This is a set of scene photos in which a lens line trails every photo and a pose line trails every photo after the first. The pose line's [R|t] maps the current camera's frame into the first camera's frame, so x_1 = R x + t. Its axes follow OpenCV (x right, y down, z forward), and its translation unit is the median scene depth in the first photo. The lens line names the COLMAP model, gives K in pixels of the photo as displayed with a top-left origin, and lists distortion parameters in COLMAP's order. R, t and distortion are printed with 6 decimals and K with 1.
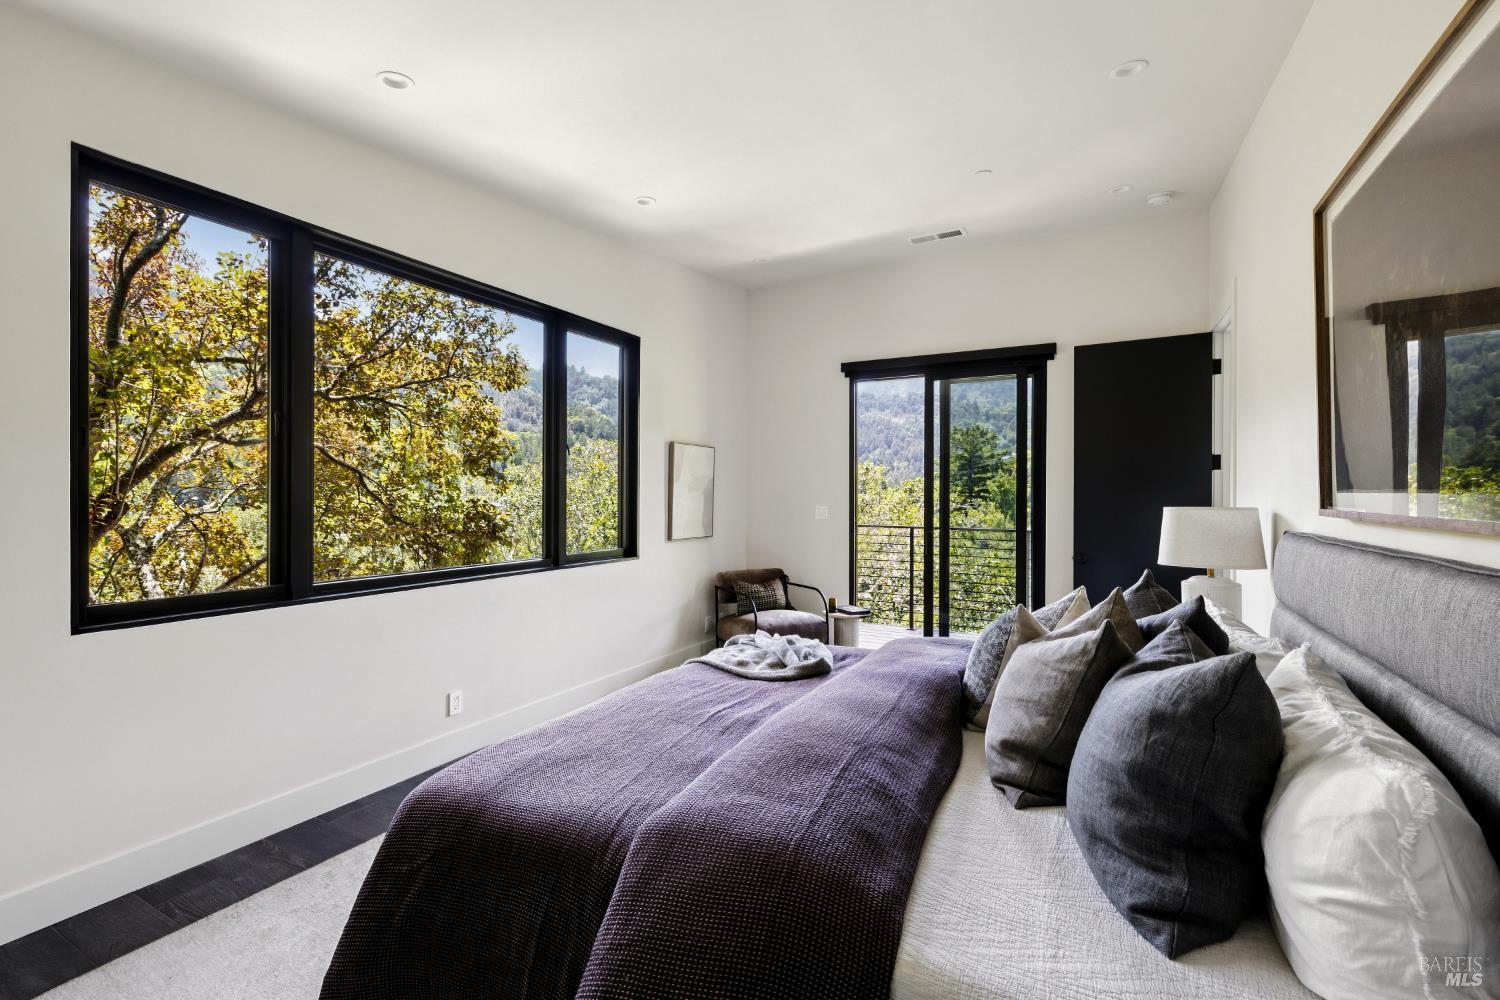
lens RADIAL K [[646.0, 0, 745.7], [0, 646.0, 498.4], [0, 0, 1]] dist [0.001512, 0.000160]
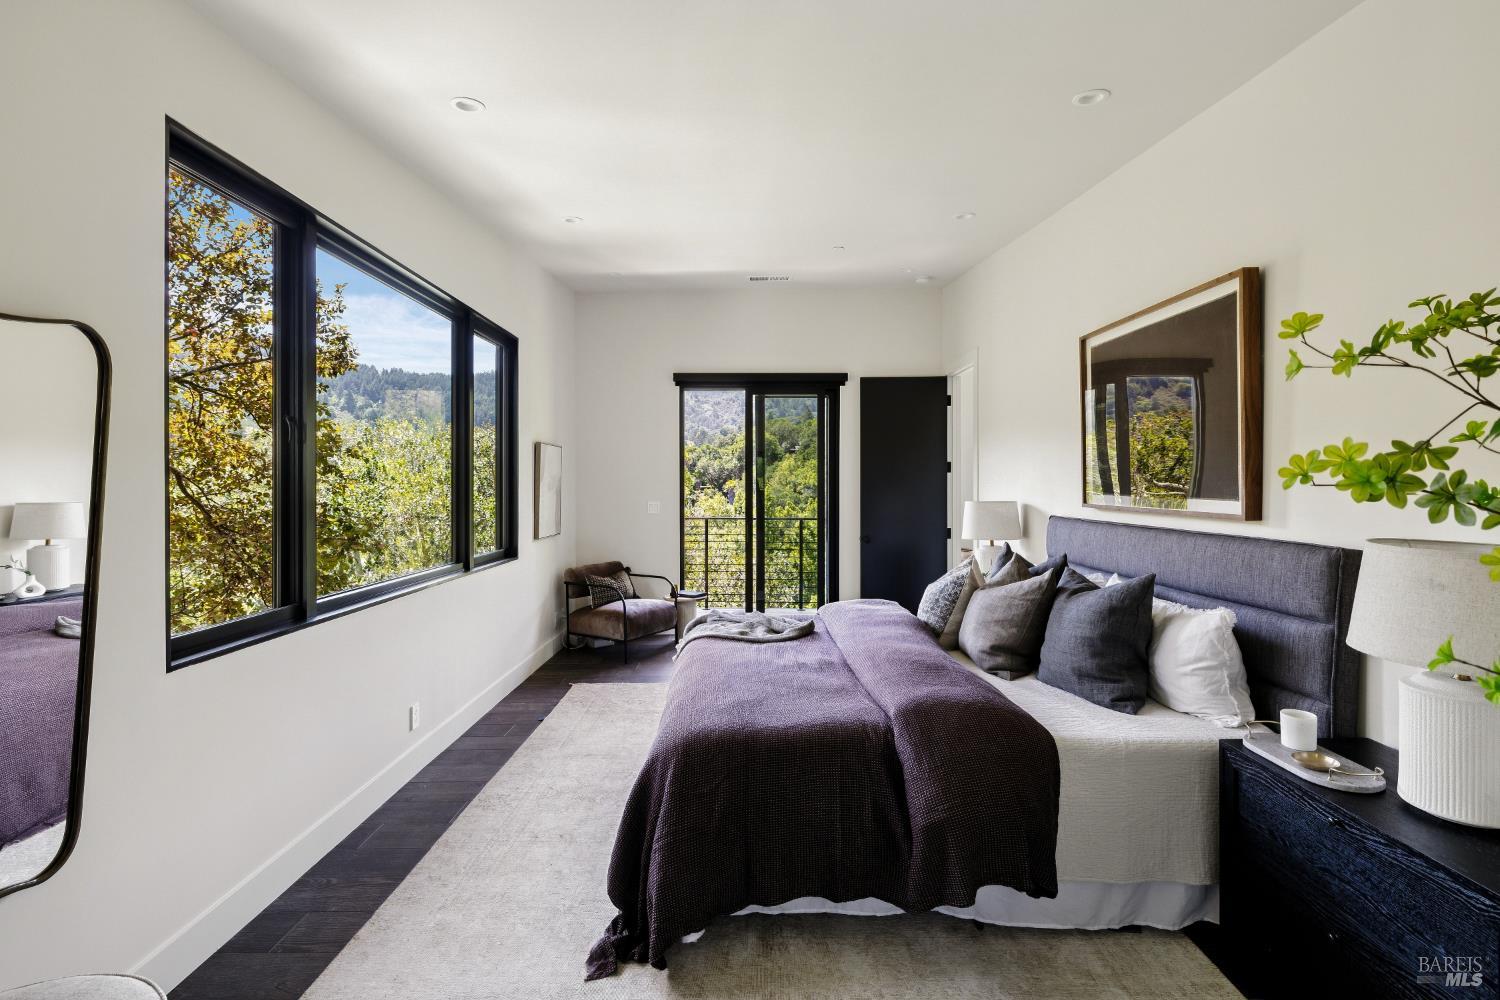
lens RADIAL K [[664.0, 0, 748.0], [0, 664.0, 490.5], [0, 0, 1]] dist [-0.002606, -0.000266]
pose [[0.879949, -0.010560, 0.474951, -0.383555], [0.008486, 0.999943, 0.006512, -0.018808], [-0.474993, -0.001700, 0.879988, -0.087199]]
